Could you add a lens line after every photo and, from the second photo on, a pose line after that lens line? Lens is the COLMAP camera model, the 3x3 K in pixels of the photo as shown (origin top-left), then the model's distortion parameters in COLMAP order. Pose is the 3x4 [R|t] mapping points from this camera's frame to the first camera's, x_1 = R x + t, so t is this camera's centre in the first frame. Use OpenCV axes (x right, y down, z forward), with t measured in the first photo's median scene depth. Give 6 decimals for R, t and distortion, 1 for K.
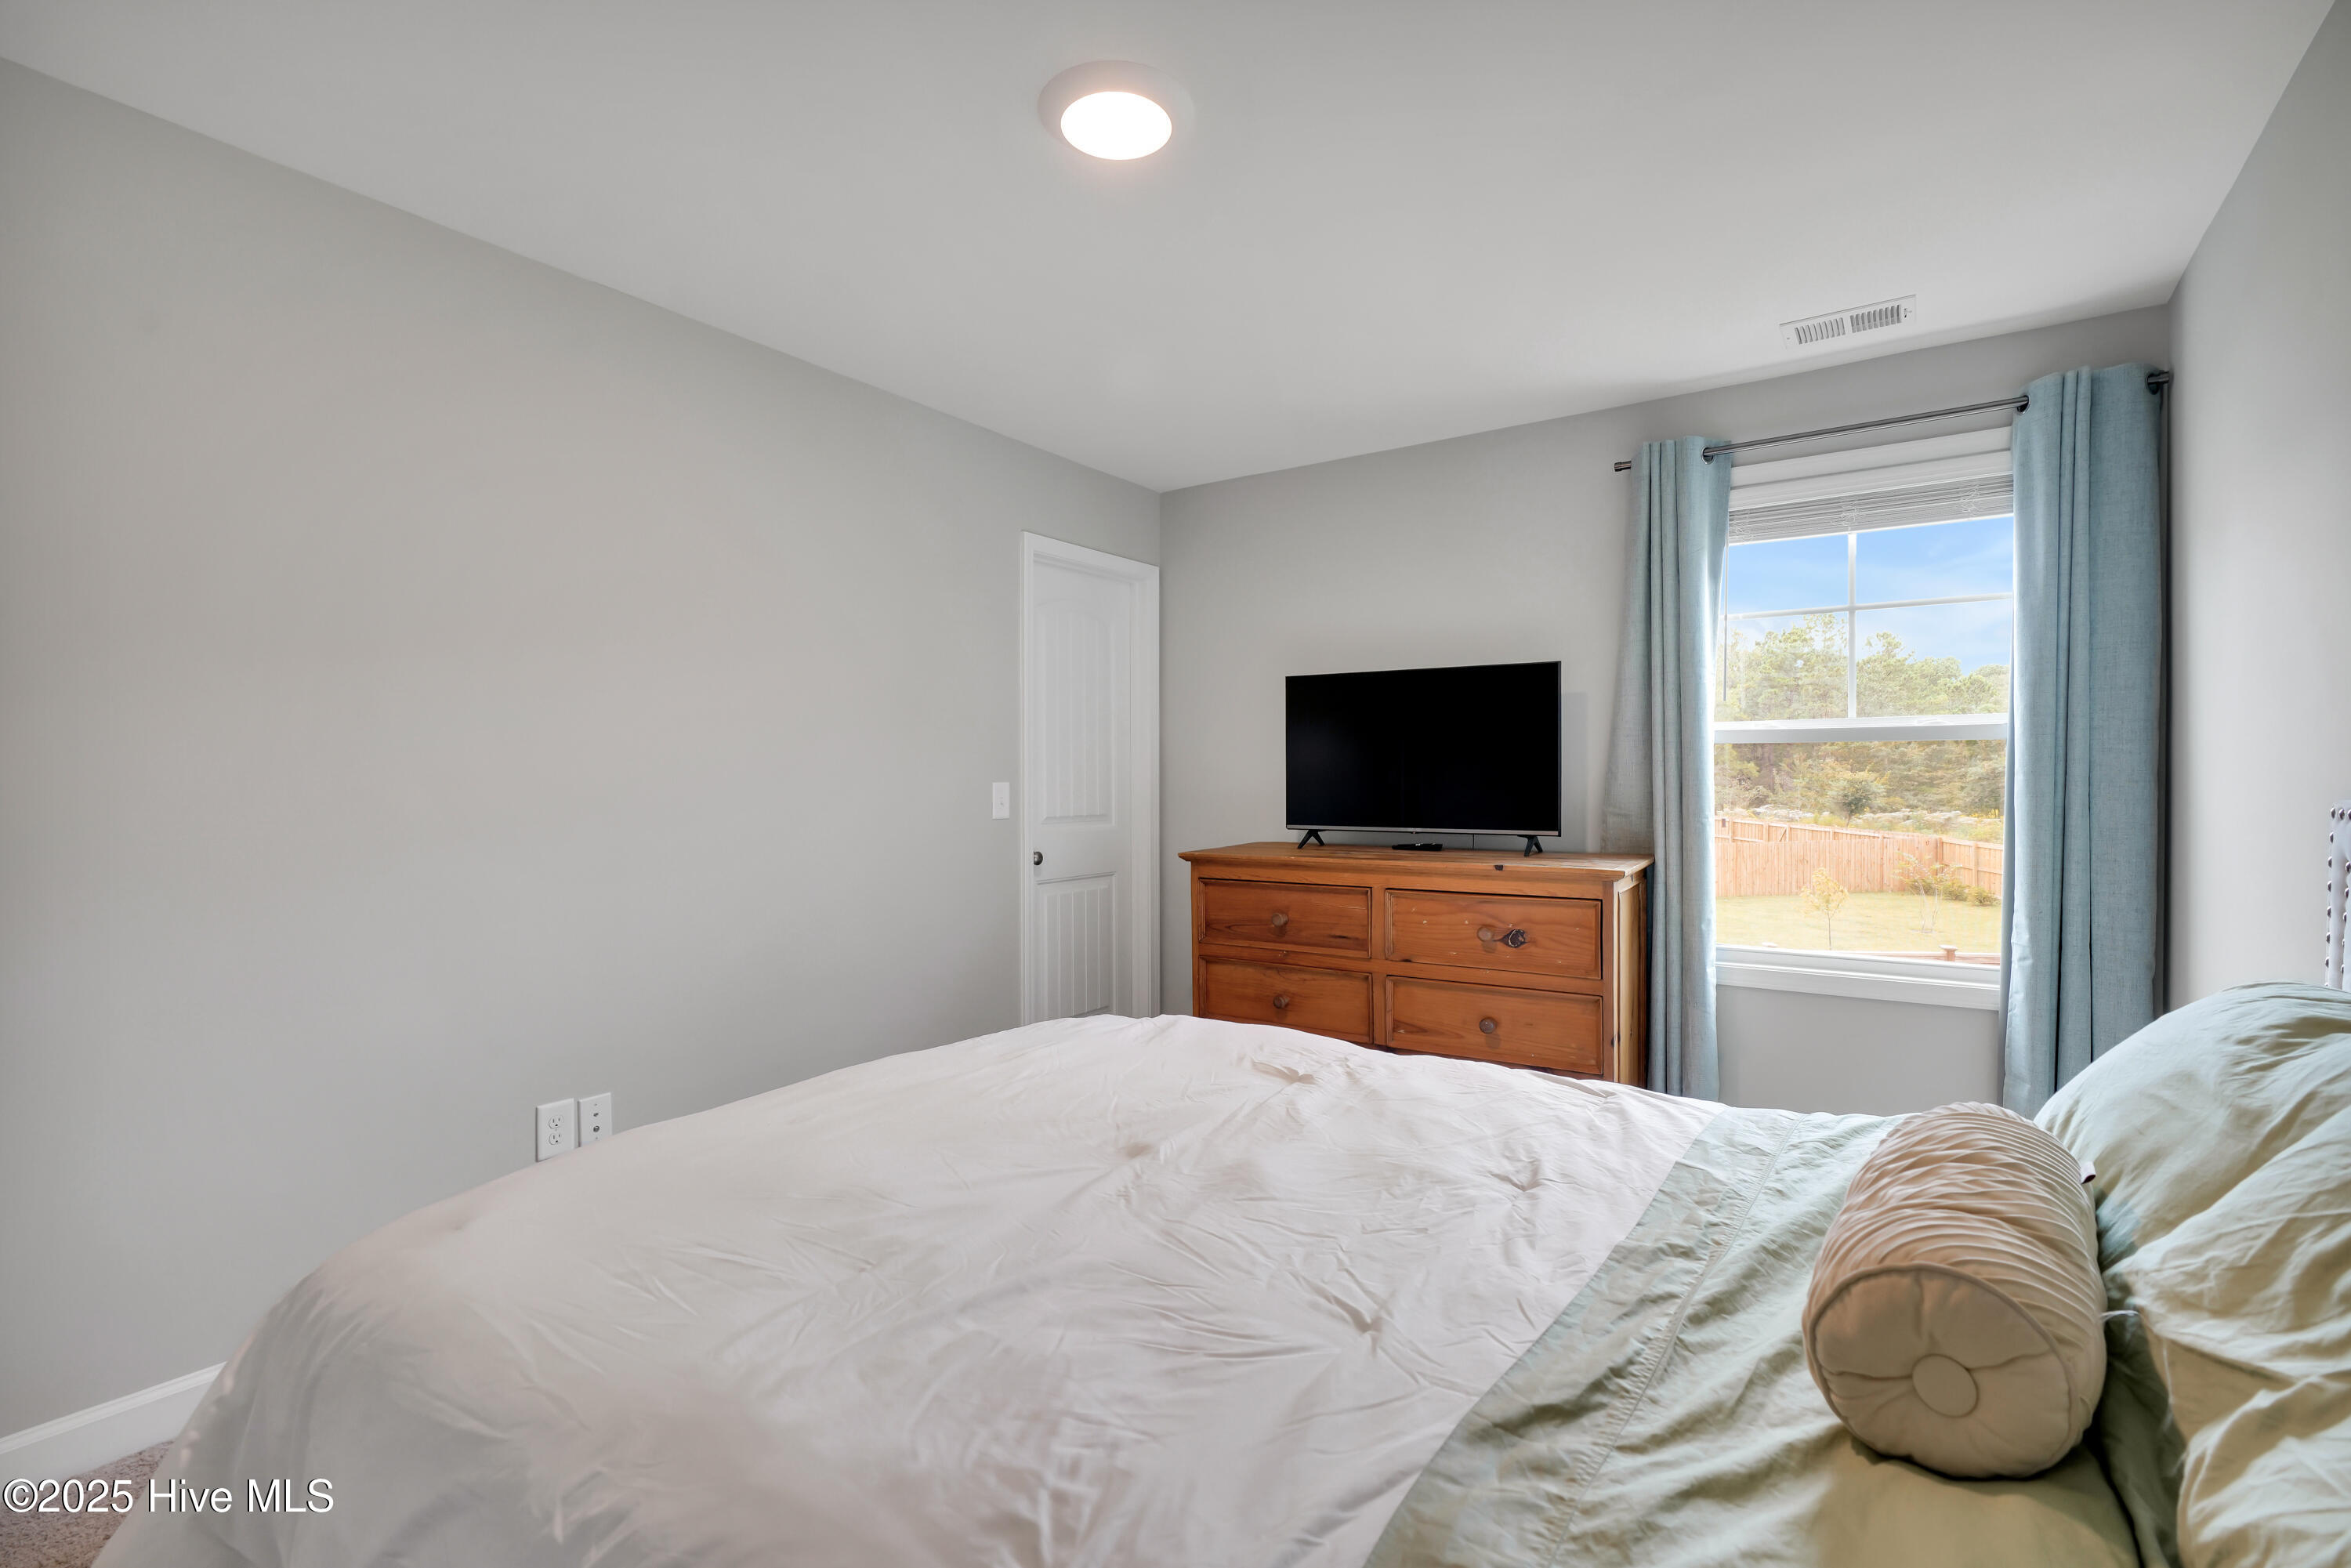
lens RADIAL K [[1072.7, 0, 1178.9], [0, 1072.7, 788.8], [0, 0, 1]] dist [-0.011524, 0.000106]
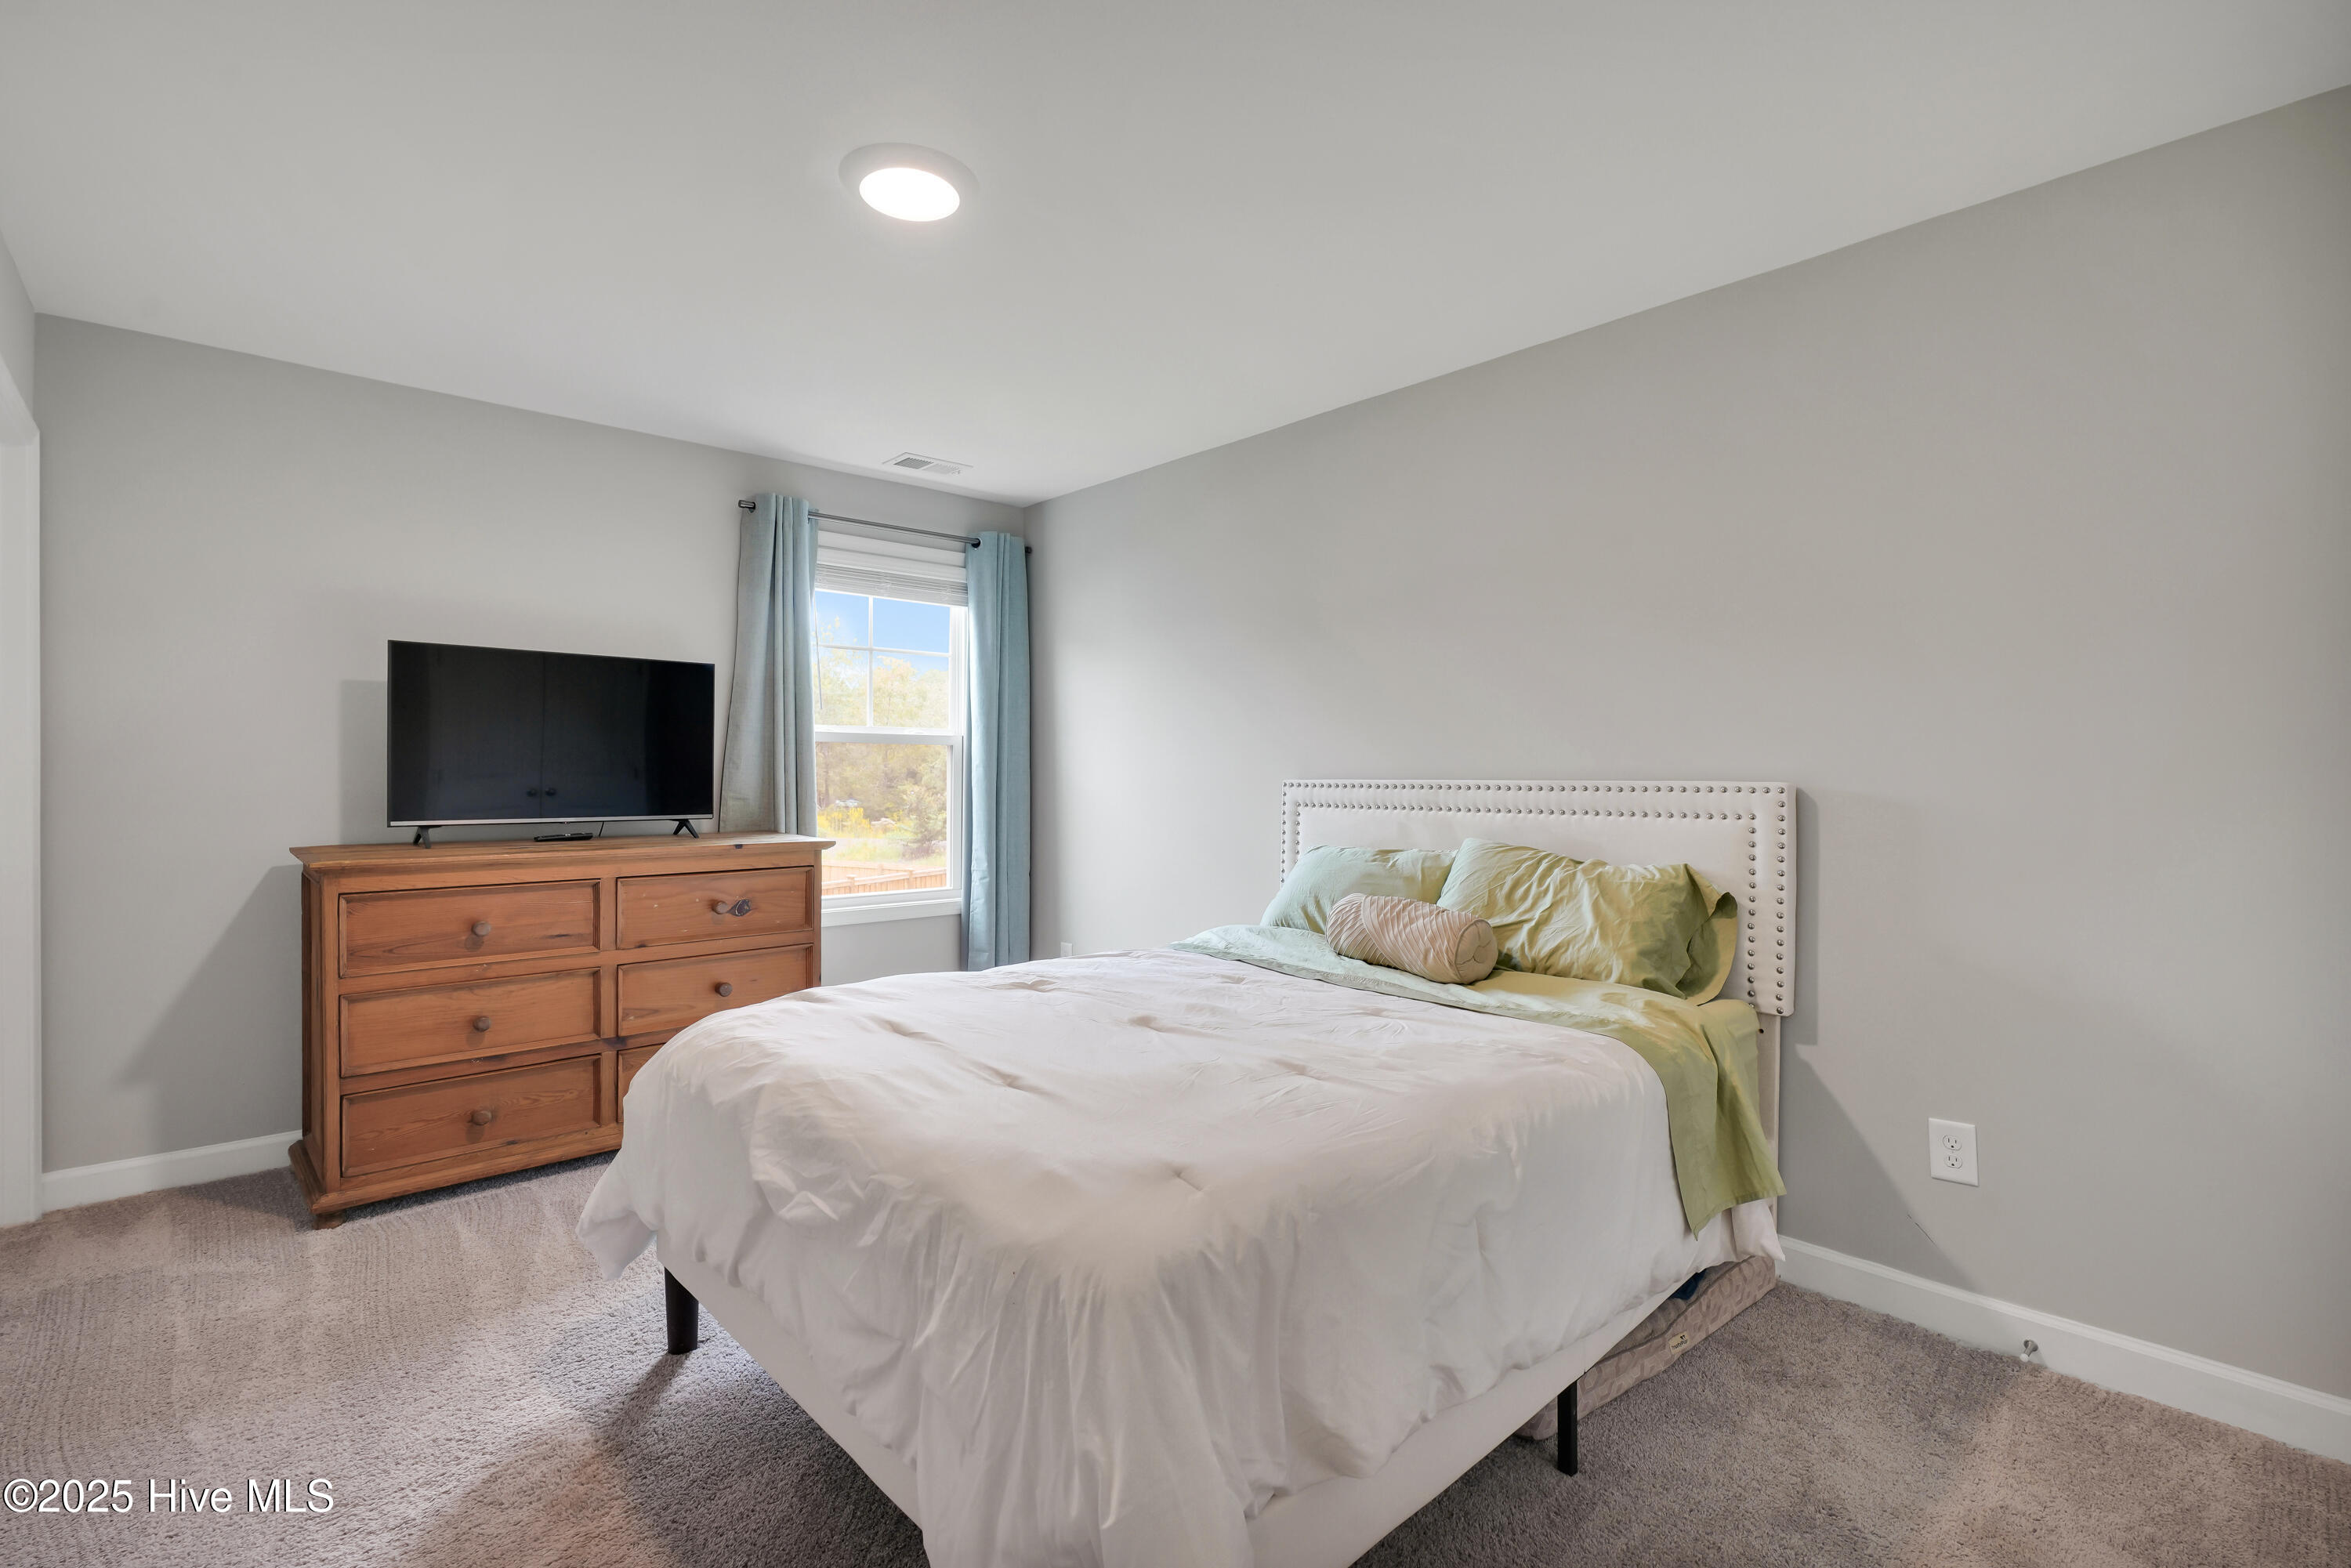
lens RADIAL K [[1072.7, 0, 1174.4], [0, 1072.7, 778.9], [0, 0, 1]] dist [-0.011524, 0.000106]
pose [[0.225967, -0.005353, 0.974120, -0.658302], [0.001070, 0.999986, 0.005247, -0.003041], [-0.974134, -0.000143, 0.225970, 0.277409]]
